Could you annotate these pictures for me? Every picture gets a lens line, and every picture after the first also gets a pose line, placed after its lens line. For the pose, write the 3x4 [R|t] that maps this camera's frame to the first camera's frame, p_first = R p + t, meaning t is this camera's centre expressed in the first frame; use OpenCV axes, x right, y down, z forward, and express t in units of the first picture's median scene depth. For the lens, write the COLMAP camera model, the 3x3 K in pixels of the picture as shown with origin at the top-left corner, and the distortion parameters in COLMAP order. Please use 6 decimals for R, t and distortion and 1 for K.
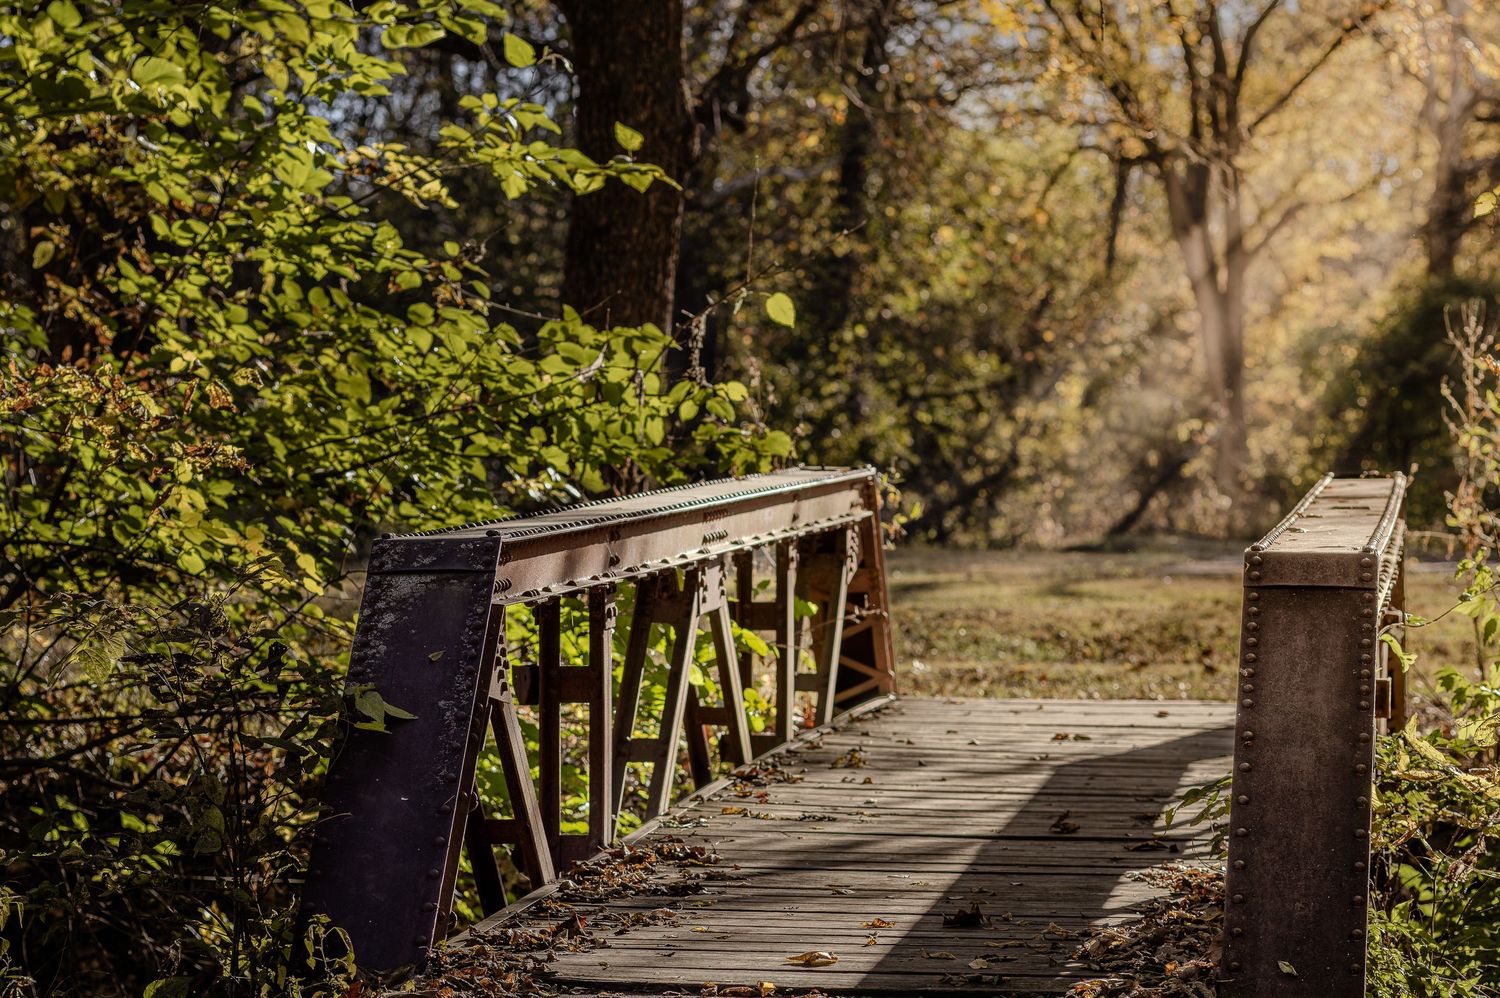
lens RADIAL K [[5915.3, 0, 750.0], [0, 5915.3, 499.0], [0, 0, 1]] dist [-1.828791, -0.447423]
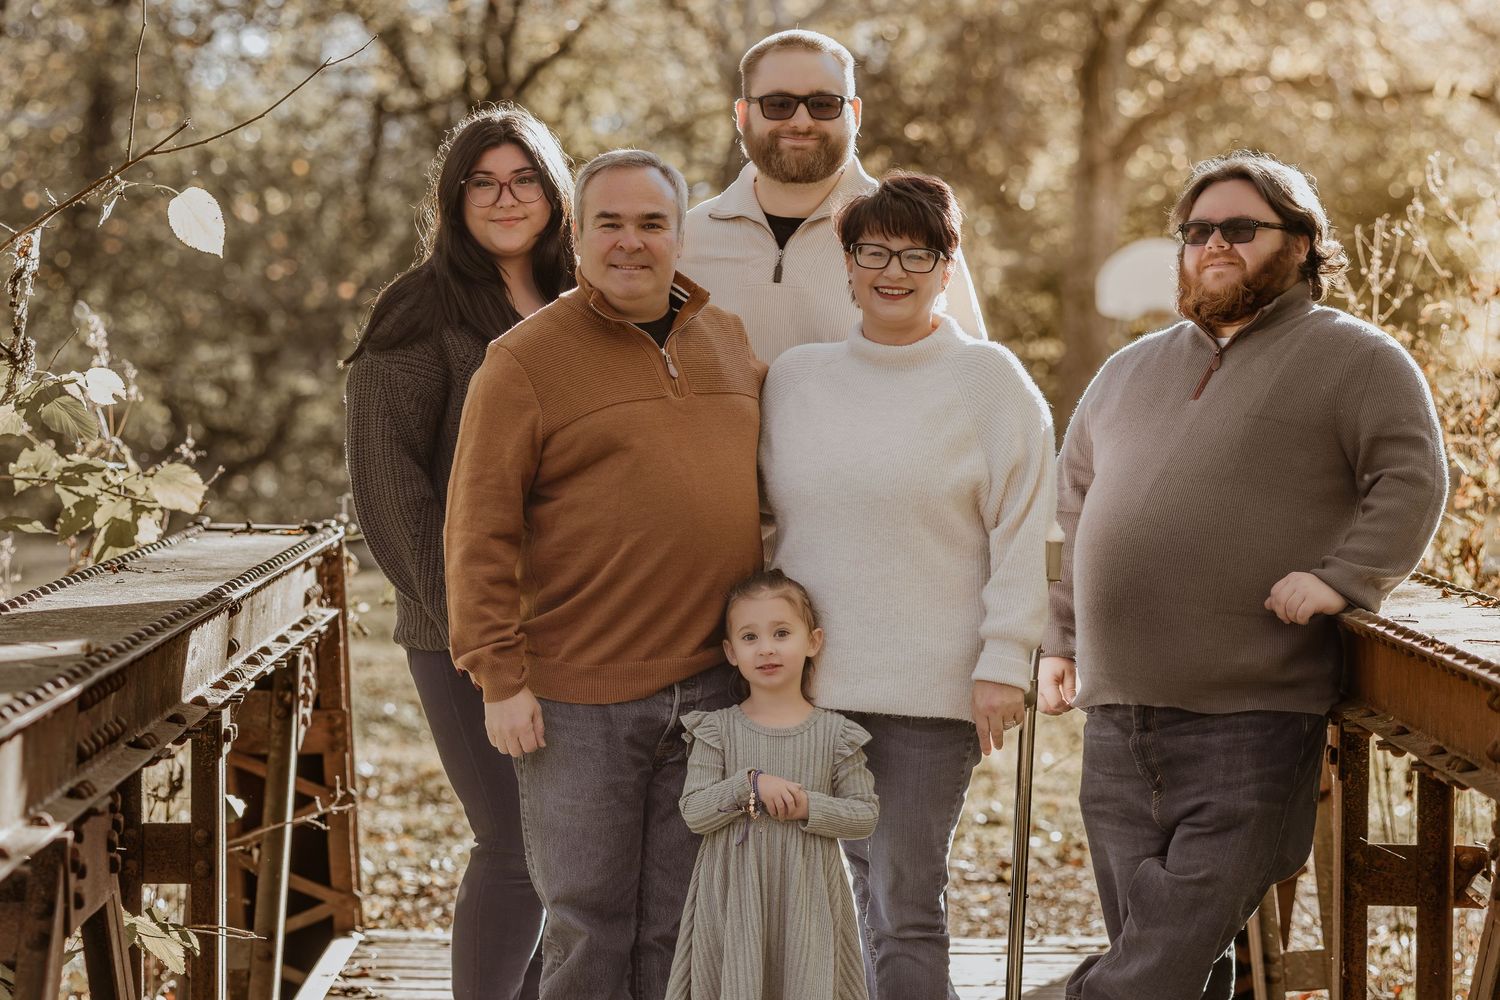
lens RADIAL K [[5986.2, 0, 750.0], [0, 5986.2, 500.0], [0, 0, 1]] dist [-0.008782, -0.787978]
pose [[0.991680, 0.005199, 0.128619, -0.012318], [-0.005945, 0.999968, 0.005422, -0.011021], [-0.128587, -0.006141, 0.991679, 0.469734]]
